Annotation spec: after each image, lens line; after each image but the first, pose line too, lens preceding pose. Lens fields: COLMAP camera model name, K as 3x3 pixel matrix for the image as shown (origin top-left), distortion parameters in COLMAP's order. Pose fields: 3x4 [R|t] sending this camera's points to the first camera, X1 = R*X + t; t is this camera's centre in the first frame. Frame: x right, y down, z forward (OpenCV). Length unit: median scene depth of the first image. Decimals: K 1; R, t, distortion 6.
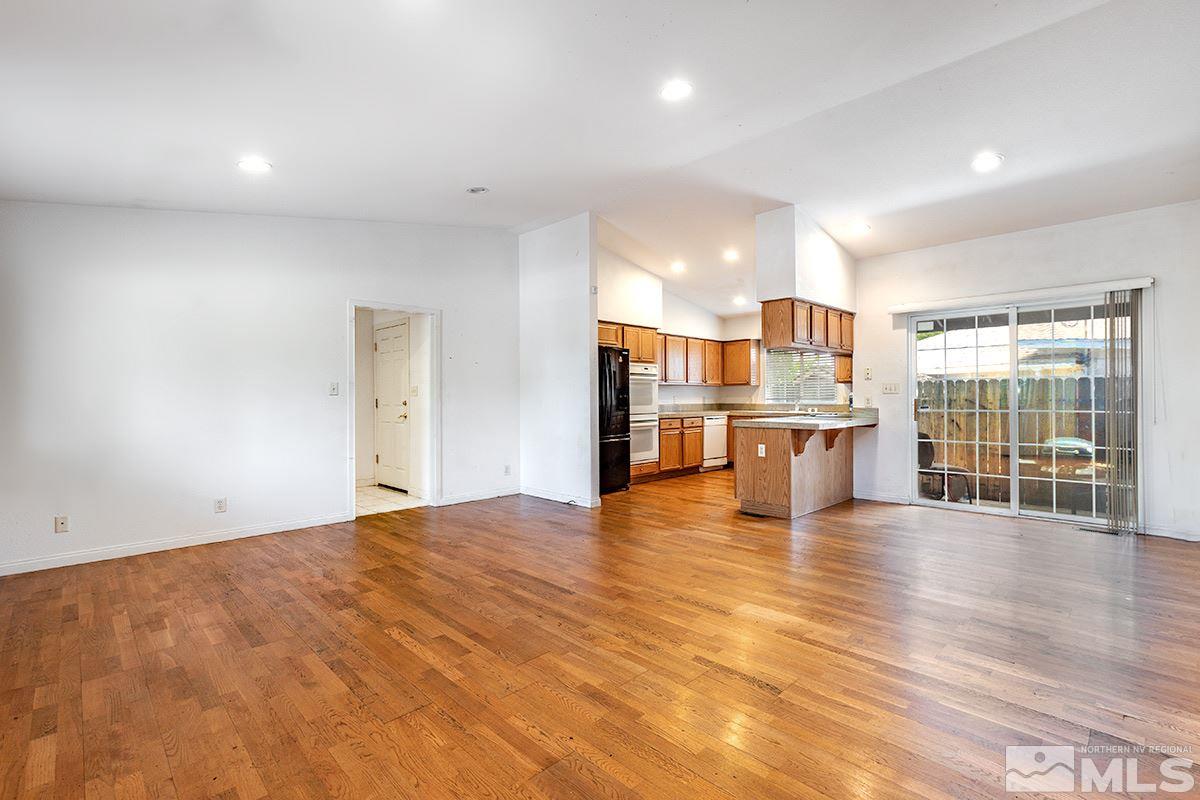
lens RADIAL K [[533.0, 0, 600.0], [0, 533.0, 400.0], [0, 0, 1]] dist [-0.001535, -0.000163]
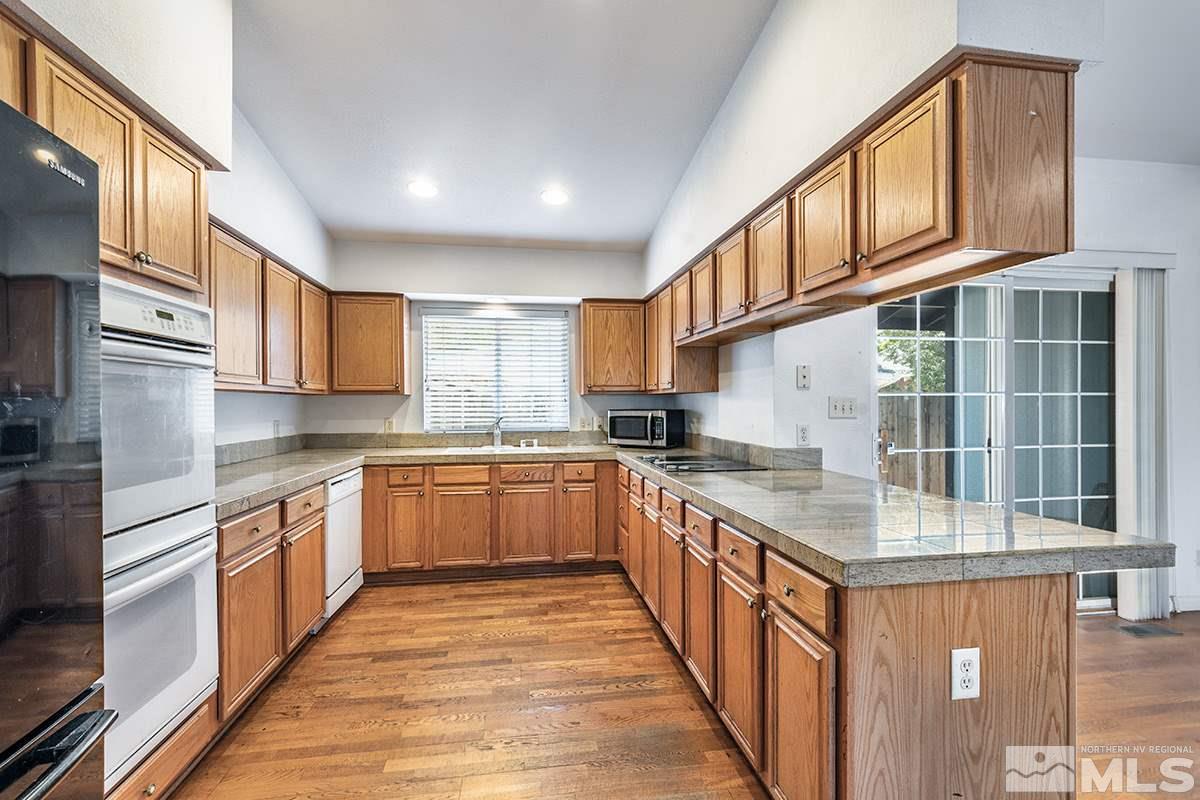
lens RADIAL K [[533.0, 0, 600.0], [0, 533.0, 400.0], [0, 0, 1]] dist [-0.001535, -0.000163]
pose [[0.583358, 0.004905, 0.812201, 0.008674], [0.008718, 0.999886, -0.012300, -0.016392], [-0.812169, 0.014256, 0.583249, 0.624830]]
